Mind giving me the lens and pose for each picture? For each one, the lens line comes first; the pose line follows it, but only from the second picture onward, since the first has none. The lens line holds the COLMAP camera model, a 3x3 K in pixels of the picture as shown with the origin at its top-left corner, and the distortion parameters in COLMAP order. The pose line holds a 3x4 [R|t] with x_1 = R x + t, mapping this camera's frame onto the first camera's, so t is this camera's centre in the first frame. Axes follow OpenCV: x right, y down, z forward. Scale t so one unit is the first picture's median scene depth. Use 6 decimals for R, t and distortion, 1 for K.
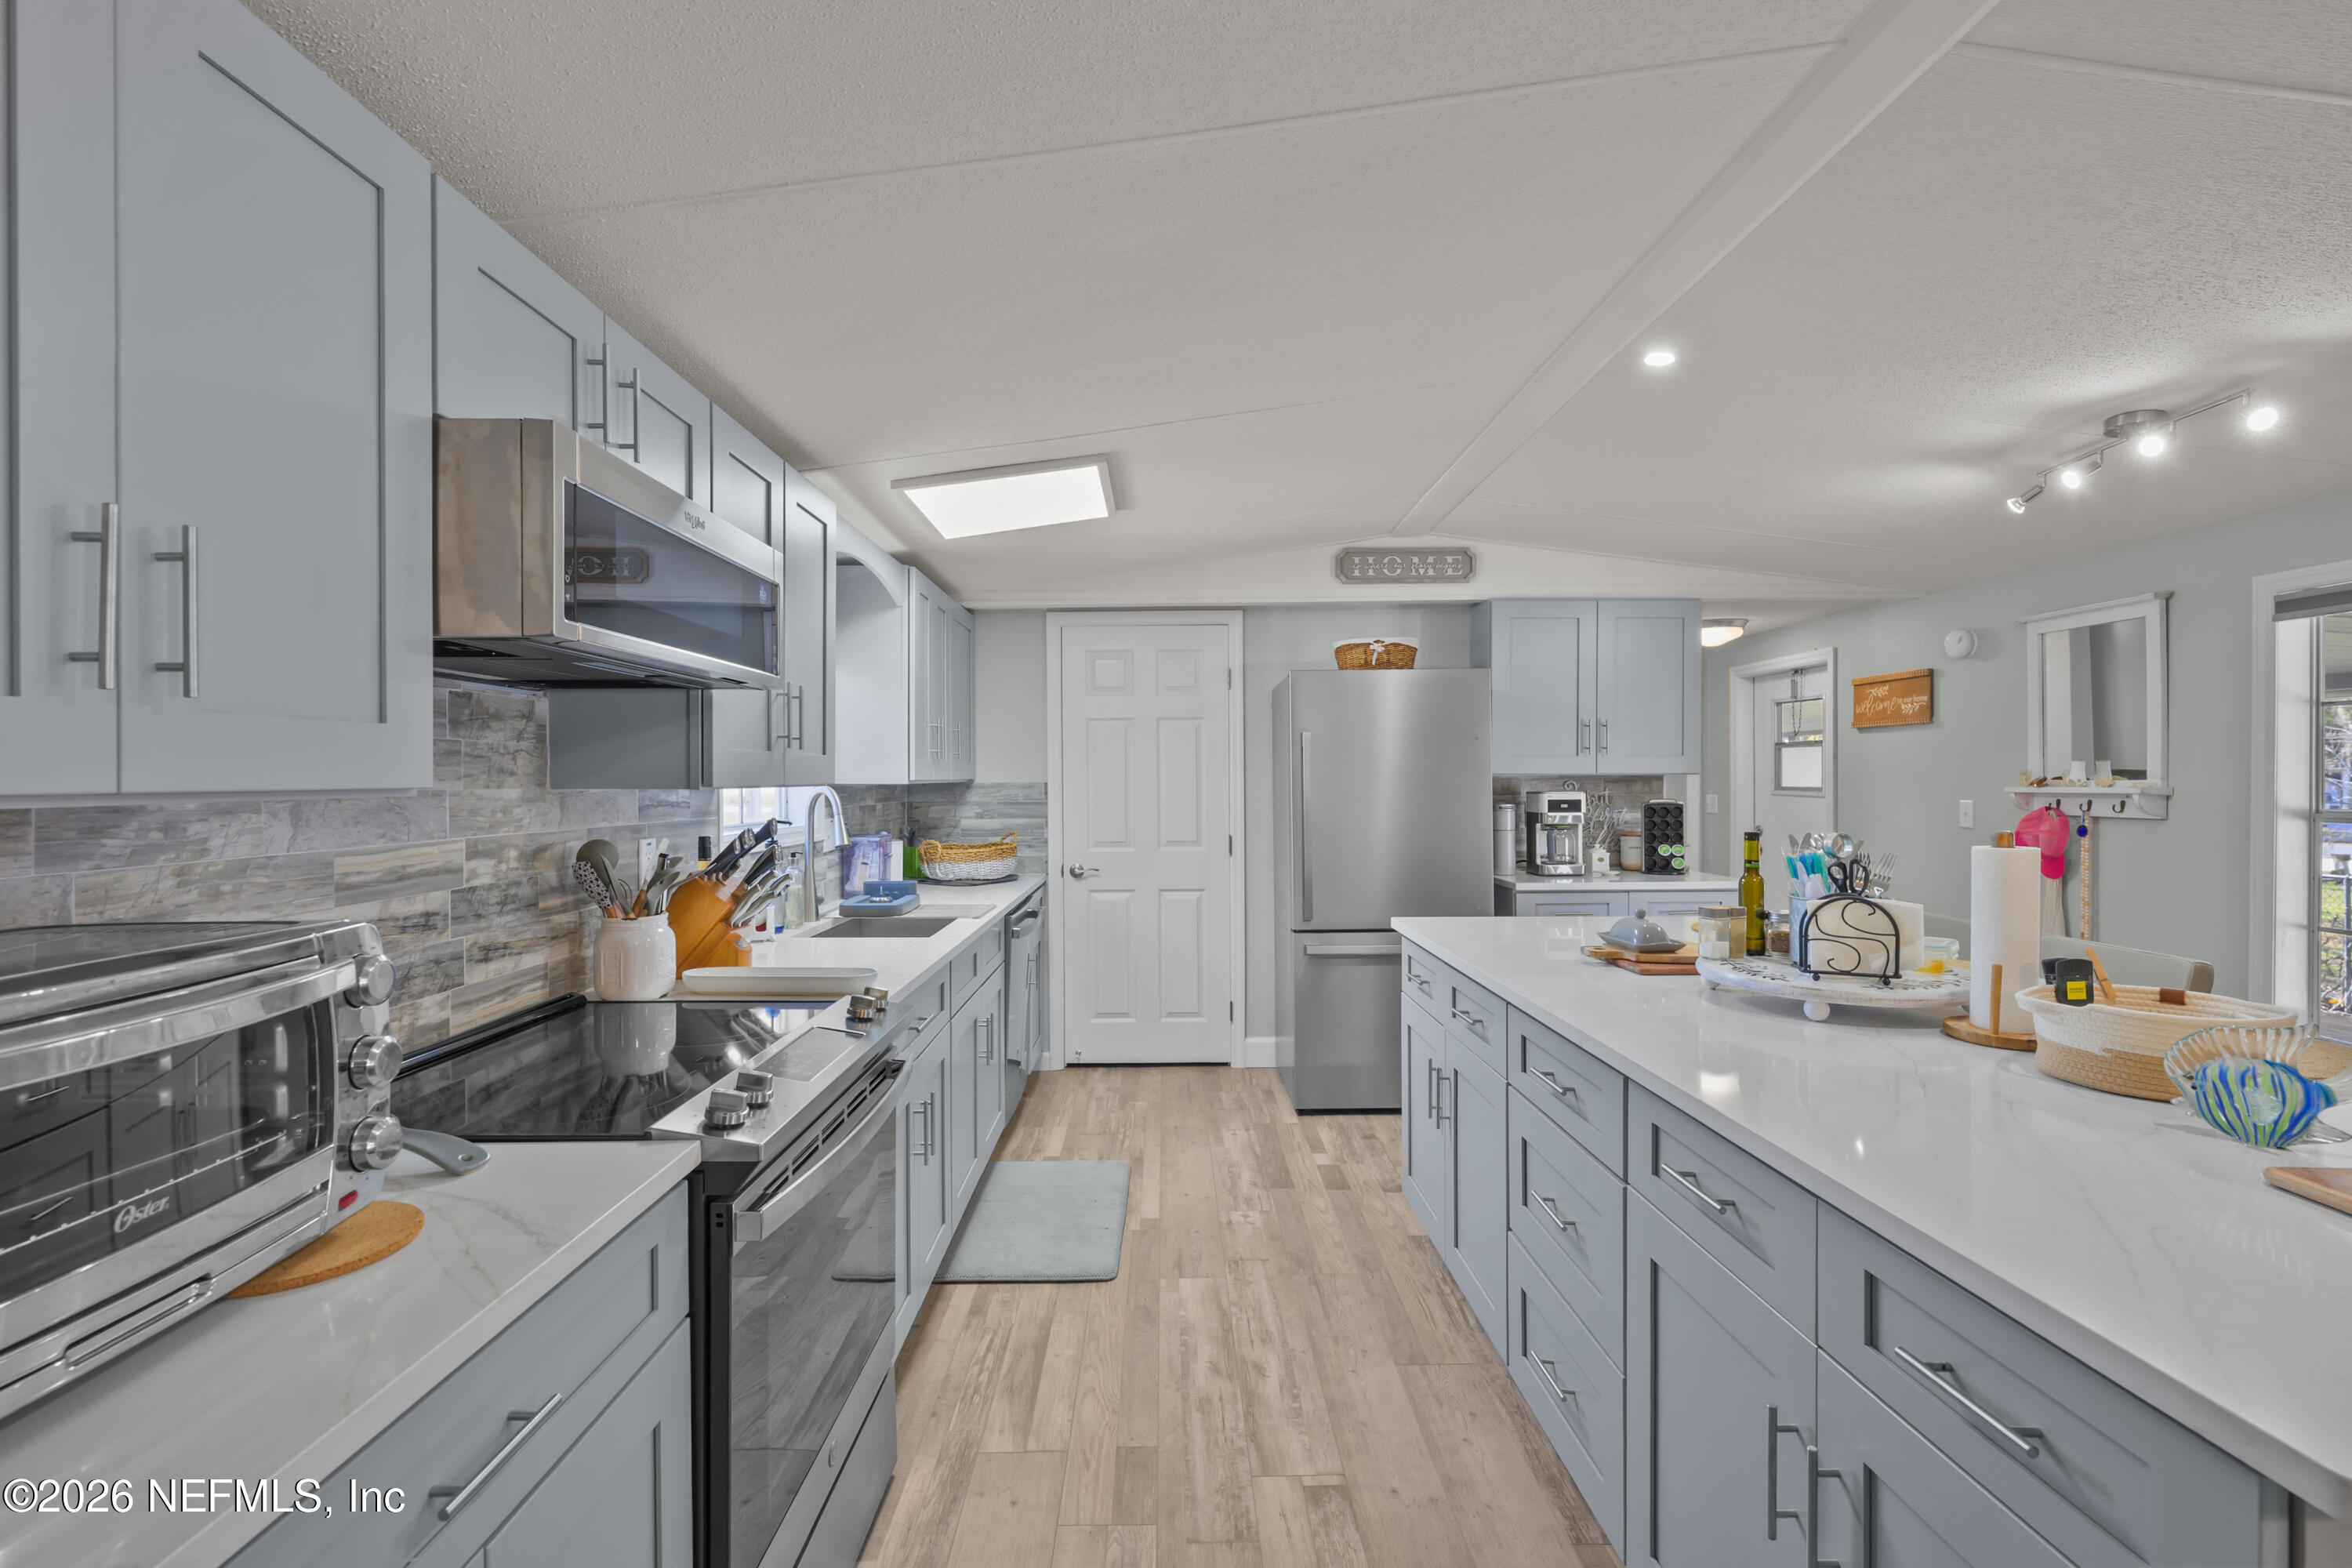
lens RADIAL K [[1045.7, 0, 1176.0], [0, 1045.7, 784.0], [0, 0, 1]] dist [0.000230, 0.000585]
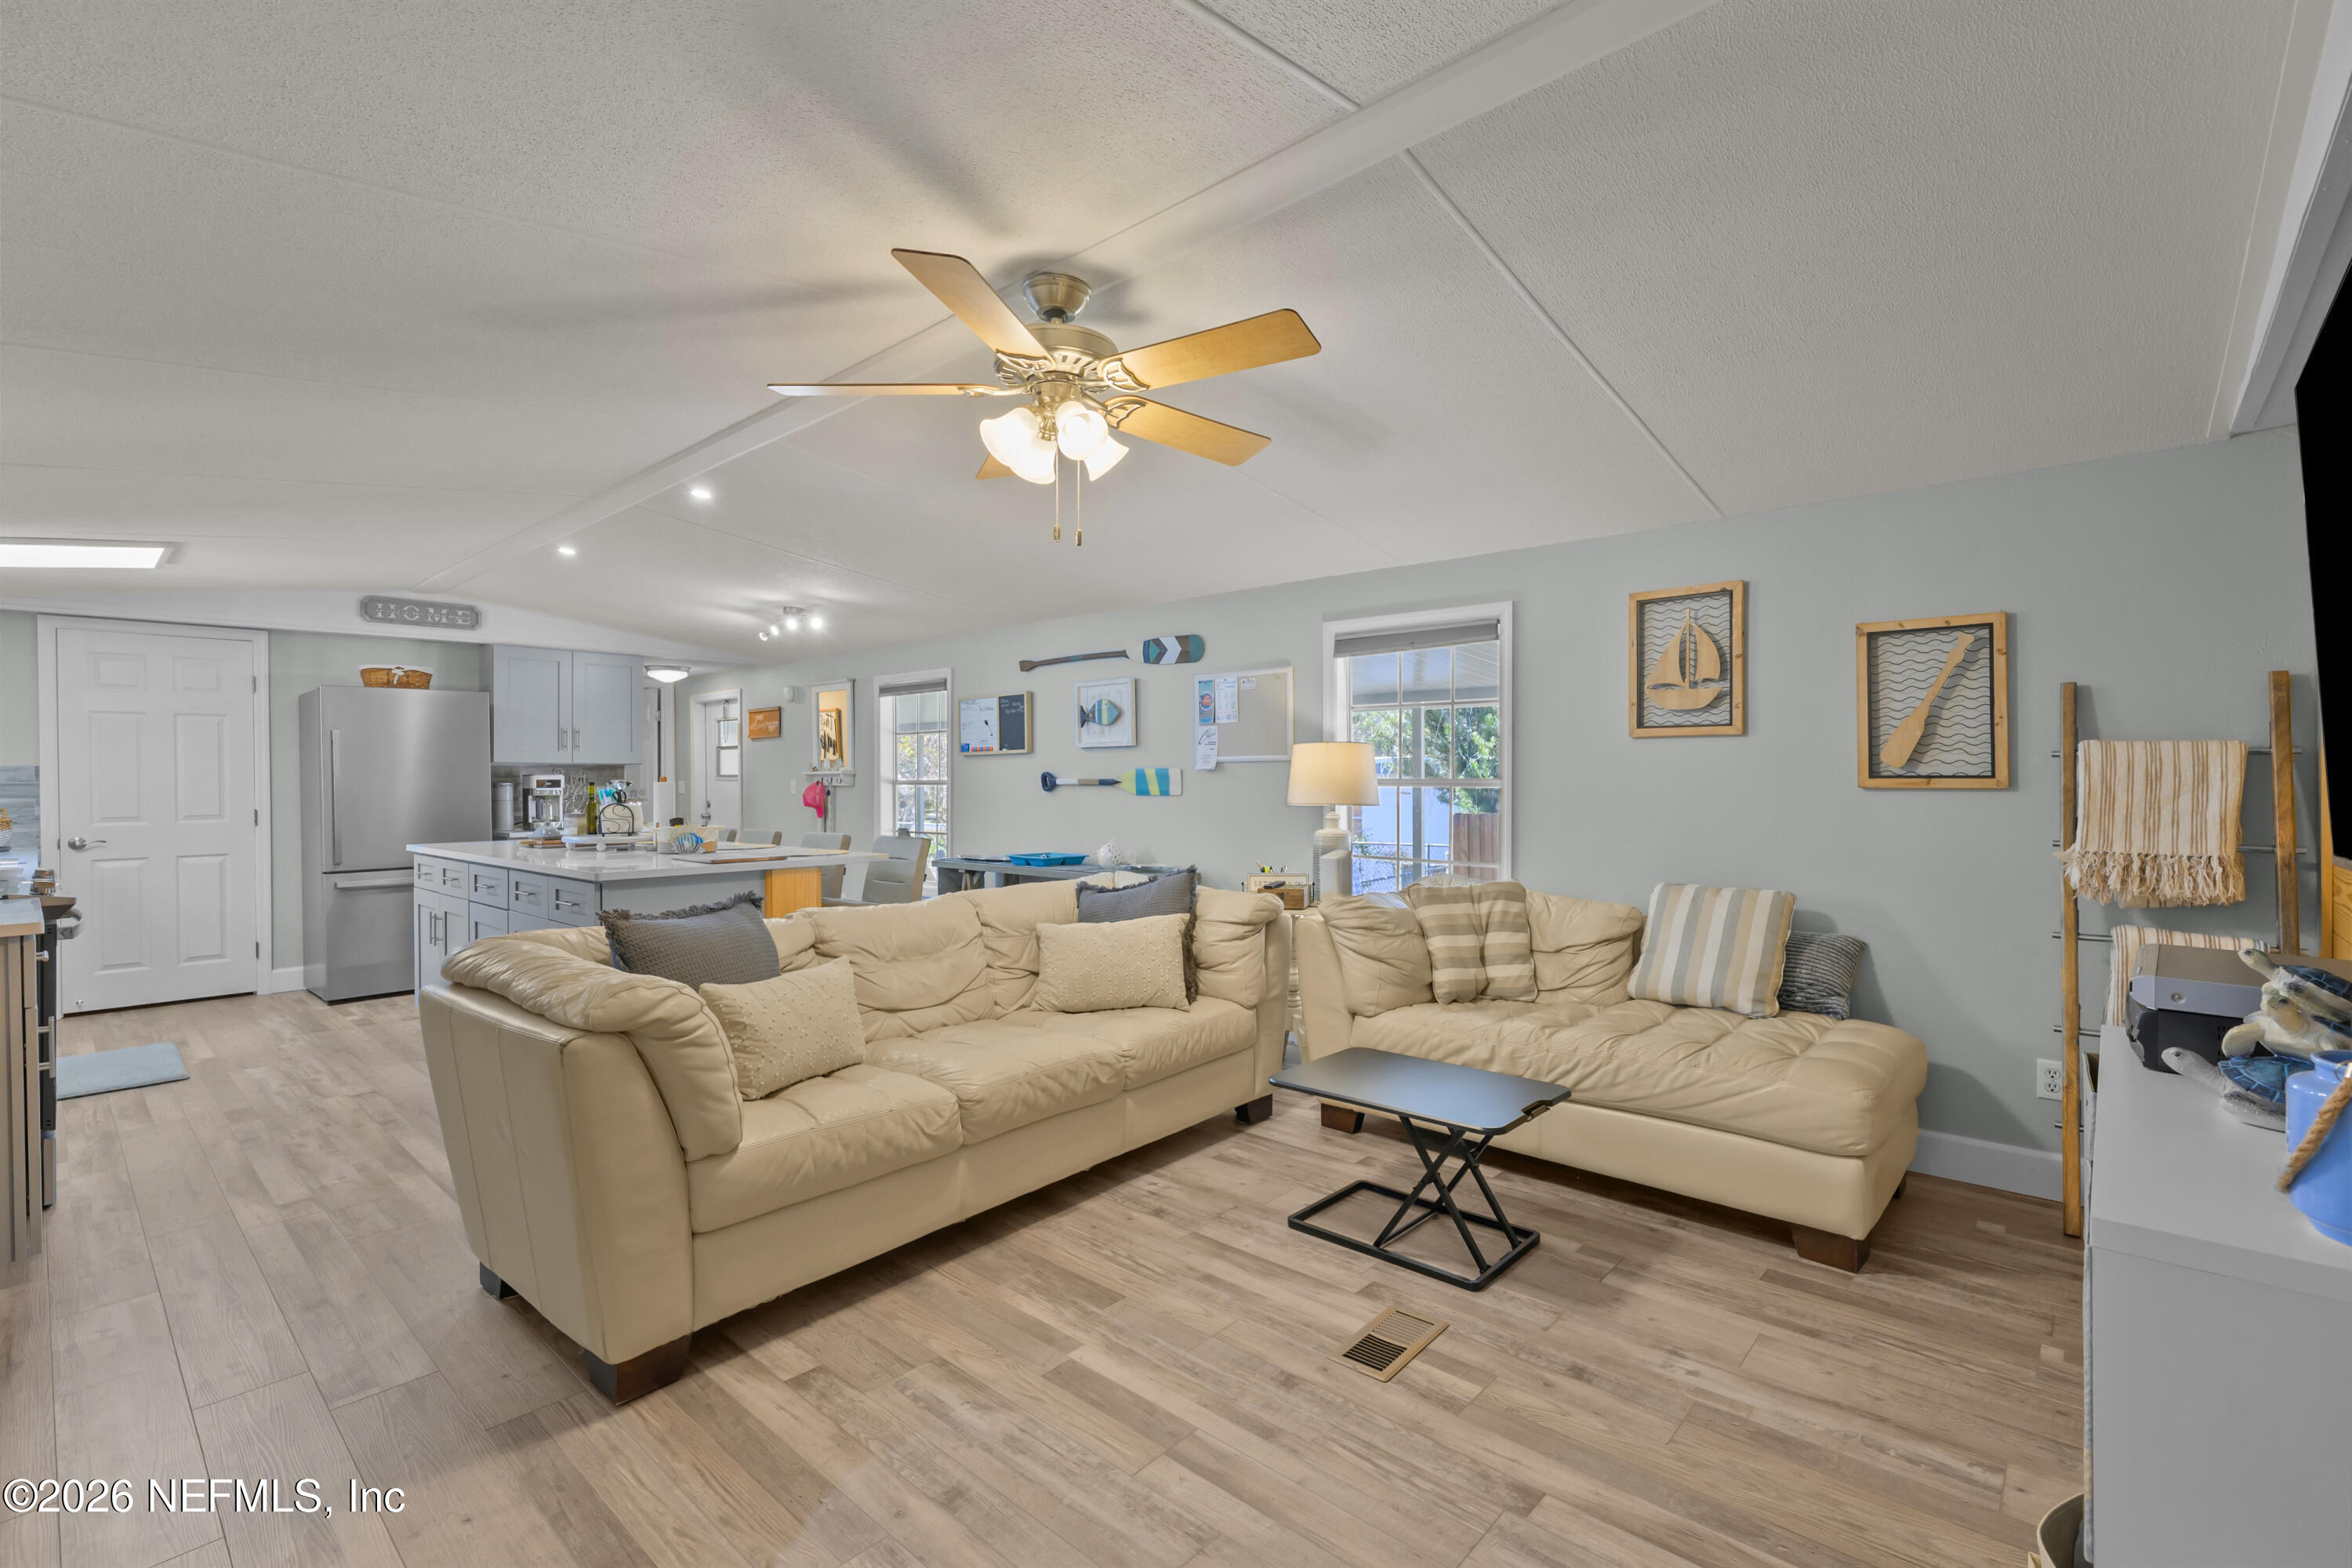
lens RADIAL K [[1045.7, 0, 1176.0], [0, 1045.7, 784.0], [0, 0, 1]] dist [0.000230, 0.000585]
pose [[0.681835, -0.003272, 0.731499, -0.120625], [0.006046, 0.999981, -0.001163, 0.028172], [-0.731481, 0.005216, 0.681842, -0.704458]]
